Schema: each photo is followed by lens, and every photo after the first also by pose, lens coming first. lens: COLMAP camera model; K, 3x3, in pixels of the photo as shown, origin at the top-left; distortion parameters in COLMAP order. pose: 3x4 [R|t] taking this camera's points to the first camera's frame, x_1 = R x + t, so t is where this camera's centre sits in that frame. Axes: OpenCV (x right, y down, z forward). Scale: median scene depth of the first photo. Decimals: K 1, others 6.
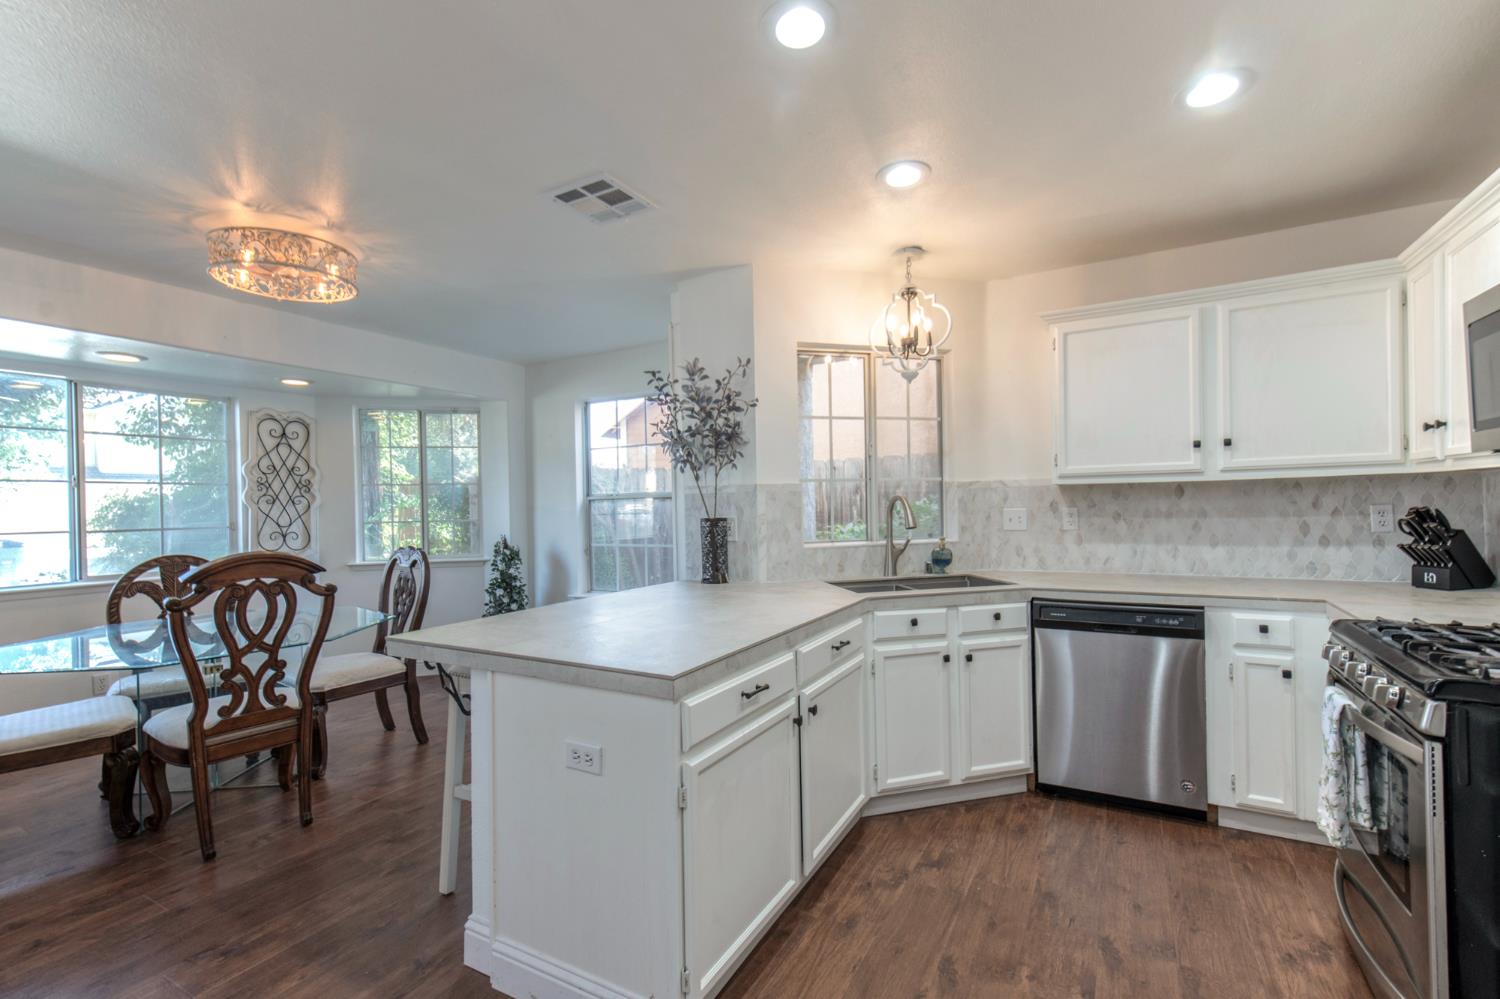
lens RADIAL K [[629.3, 0, 765.8], [0, 629.3, 506.8], [0, 0, 1]] dist [0.009552, -0.002201]
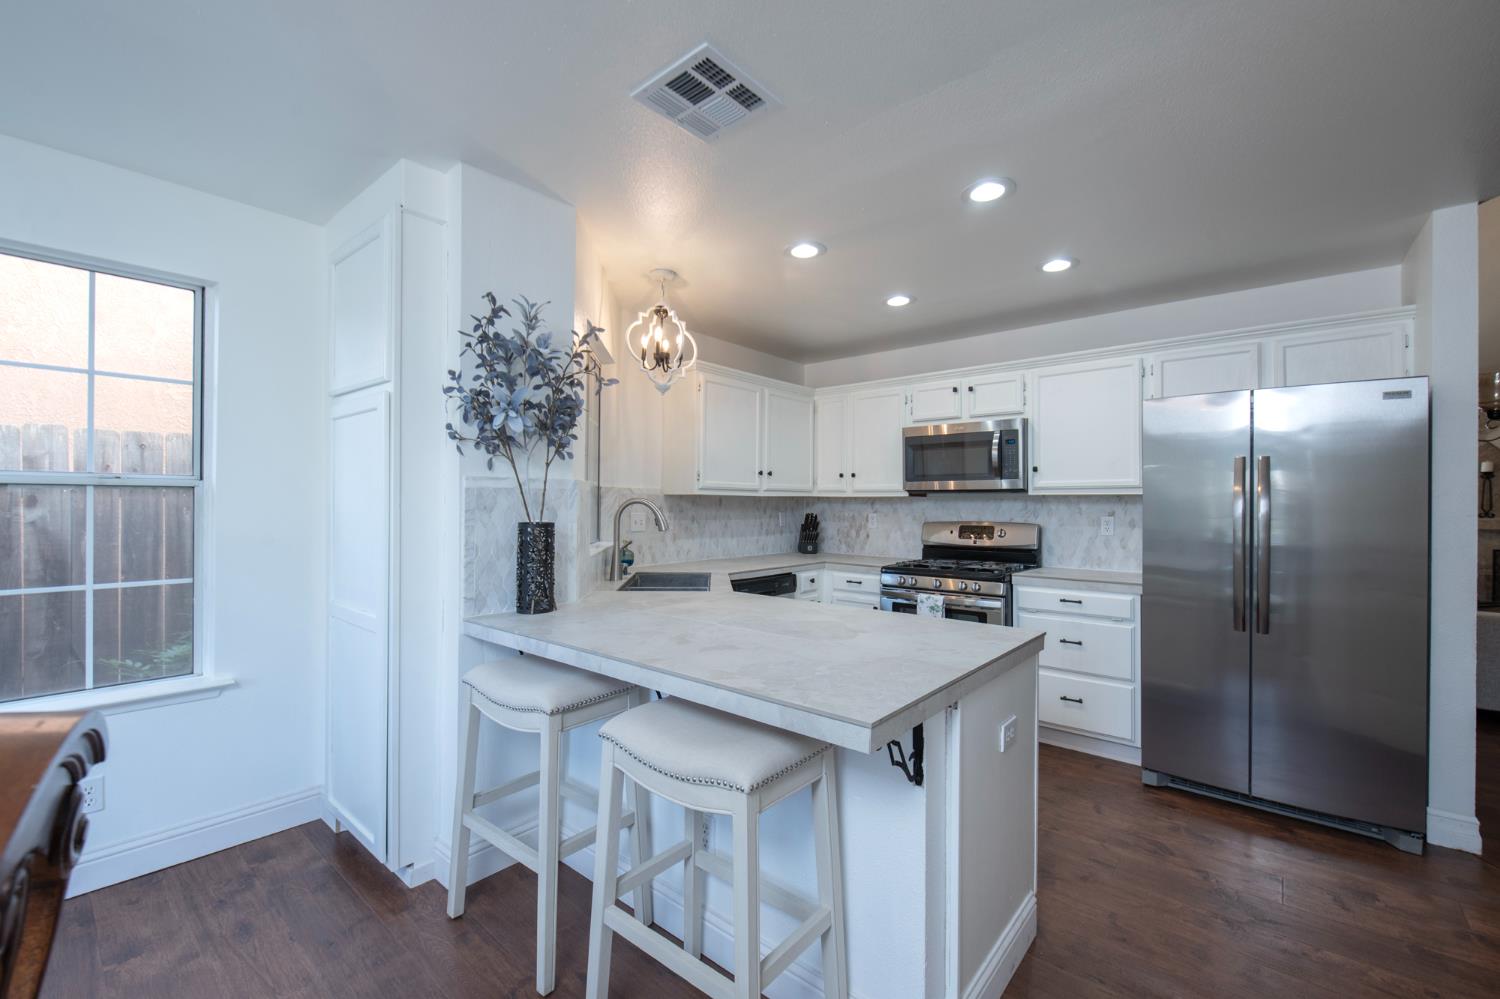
lens RADIAL K [[629.3, 0, 747.8], [0, 629.3, 512.4], [0, 0, 1]] dist [0.009552, -0.002201]
pose [[0.207640, 0.009728, 0.978157, -0.816235], [-0.005569, 0.999946, -0.008763, 0.012974], [-0.978189, -0.003628, 0.207683, 0.658860]]
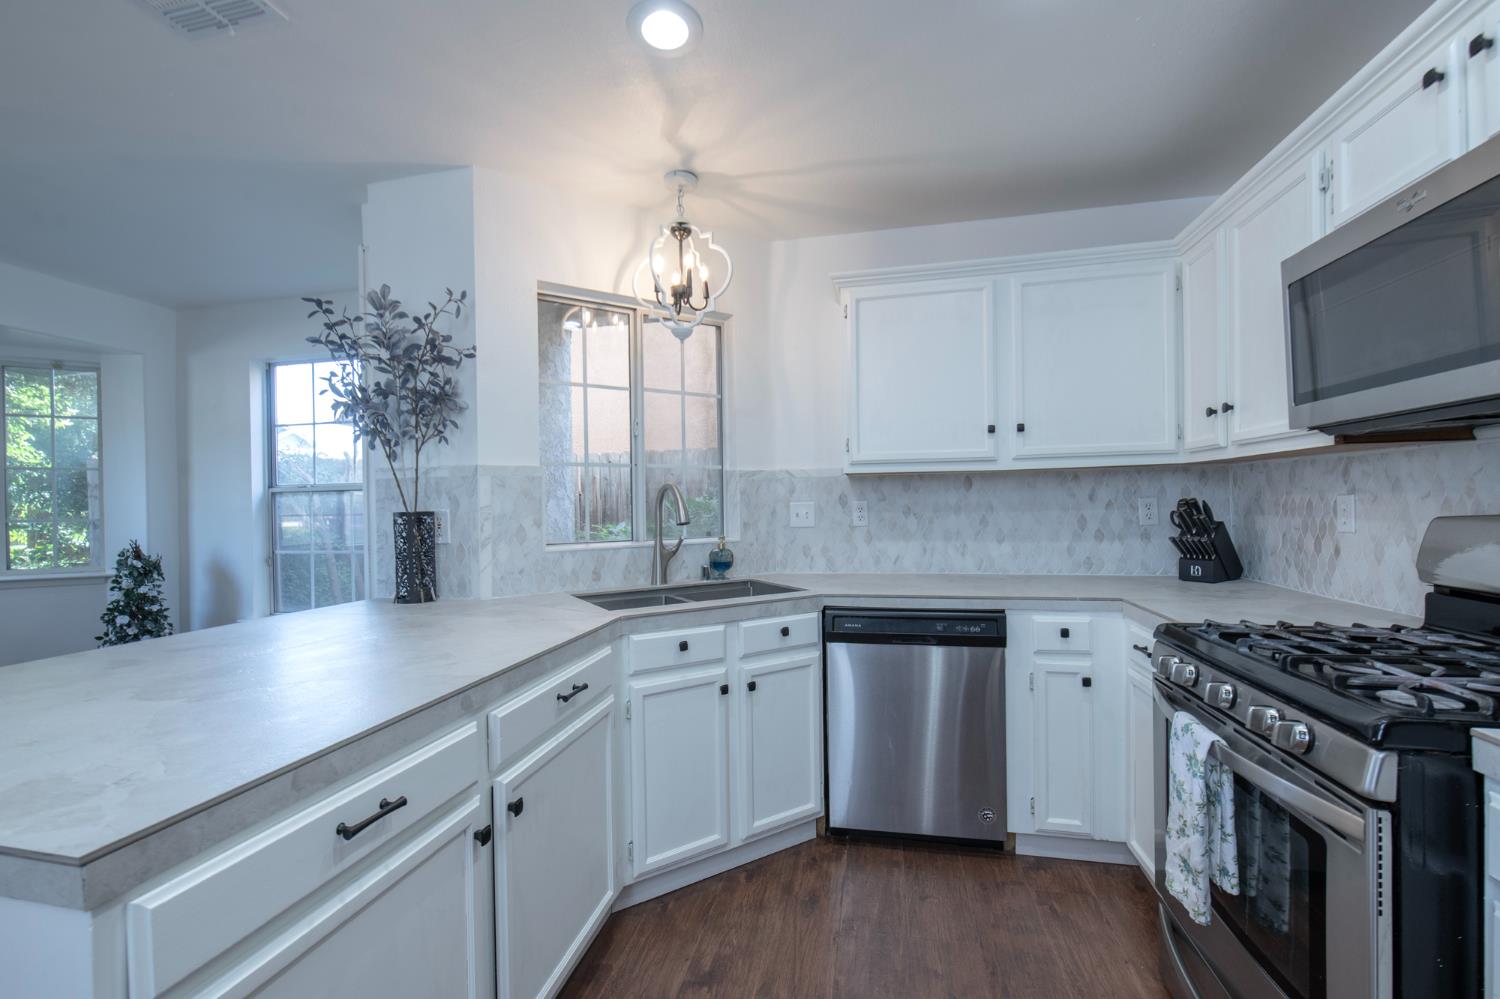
lens RADIAL K [[629.3, 0, 737.5], [0, 629.3, 509.2], [0, 0, 1]] dist [0.009552, -0.002201]
pose [[0.958420, 0.003268, 0.285343, 0.071285], [-0.002778, 0.999994, -0.002124, 0.017140], [-0.285348, 0.001243, 0.958423, 0.221502]]
